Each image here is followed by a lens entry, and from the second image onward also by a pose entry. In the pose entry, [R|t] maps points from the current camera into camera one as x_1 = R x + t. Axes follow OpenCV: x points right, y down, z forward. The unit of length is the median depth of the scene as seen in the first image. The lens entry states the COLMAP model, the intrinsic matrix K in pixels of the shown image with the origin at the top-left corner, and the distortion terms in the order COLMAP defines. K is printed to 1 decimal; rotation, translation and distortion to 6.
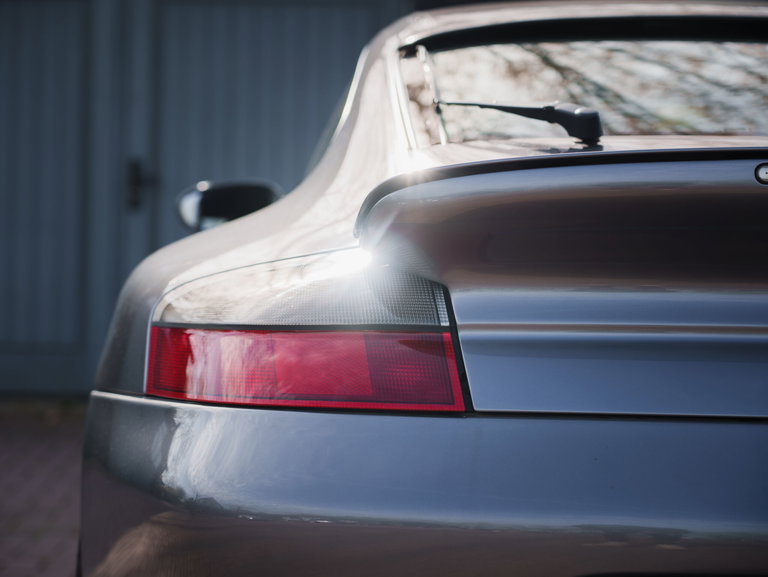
lens RADIAL K [[2158.3, 0, 384.4], [0, 2158.3, 289.1], [0, 0, 1]] dist [-0.094298, 0.000000]
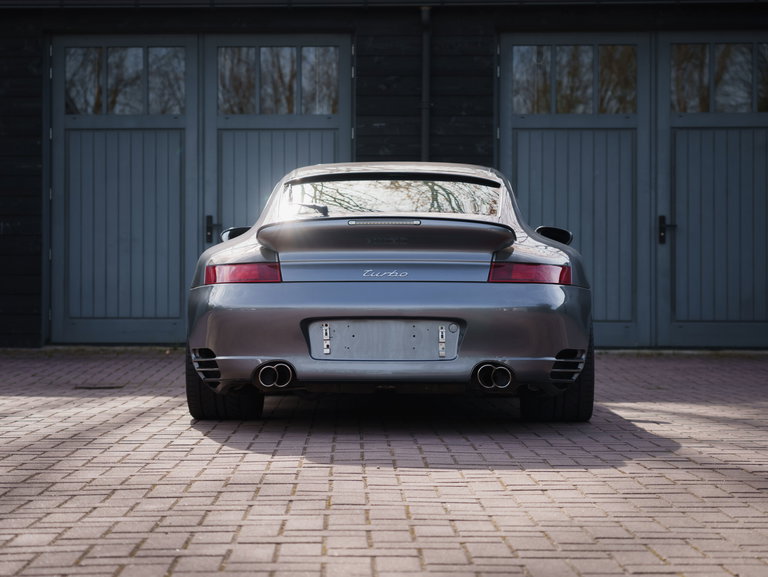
lens RADIAL K [[1560.6, 0, 385.9], [0, 1560.6, 284.2], [0, 0, 1]] dist [-0.028571, 0.000000]
pose [[0.999756, -0.021026, -0.006723, 0.218970], [0.020950, 0.999717, -0.011283, 0.084069], [0.006959, 0.011140, 0.999914, -1.686344]]
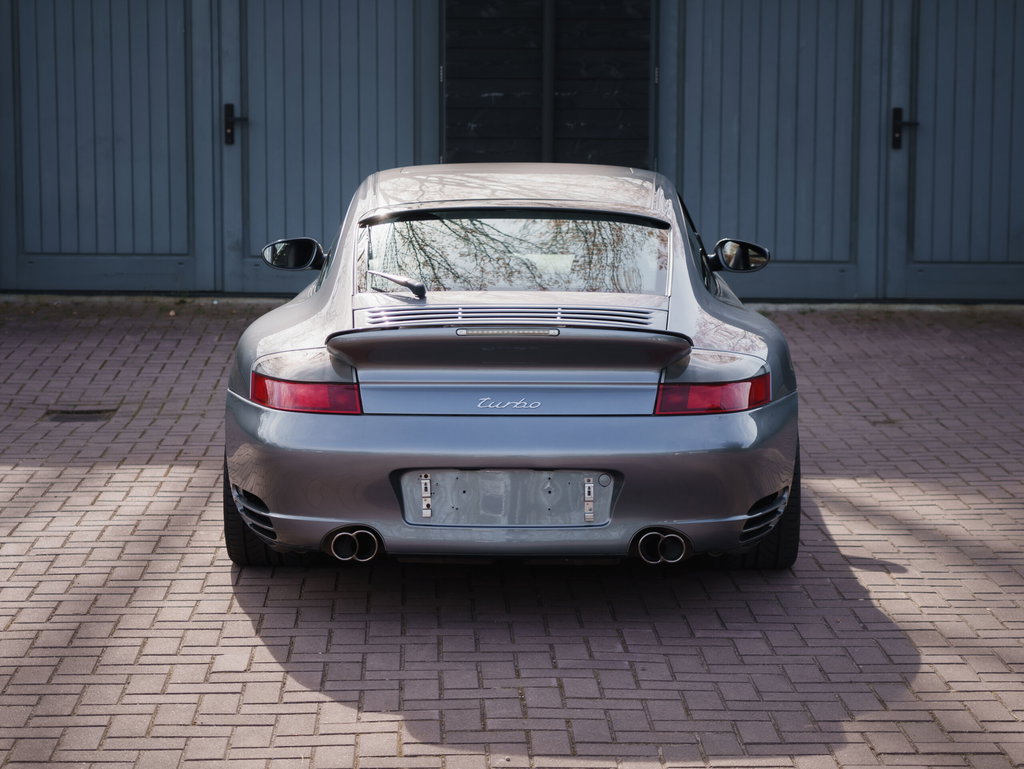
lens RADIAL K [[2326.8, 0, 519.0], [0, 2326.8, 385.1], [0, 0, 1]] dist [-0.014655, 0.000000]
pose [[0.999757, -0.020441, 0.008220, 0.191400], [0.019248, 0.991898, 0.125572, -0.315239], [-0.010721, -0.125383, 0.992050, -1.798506]]
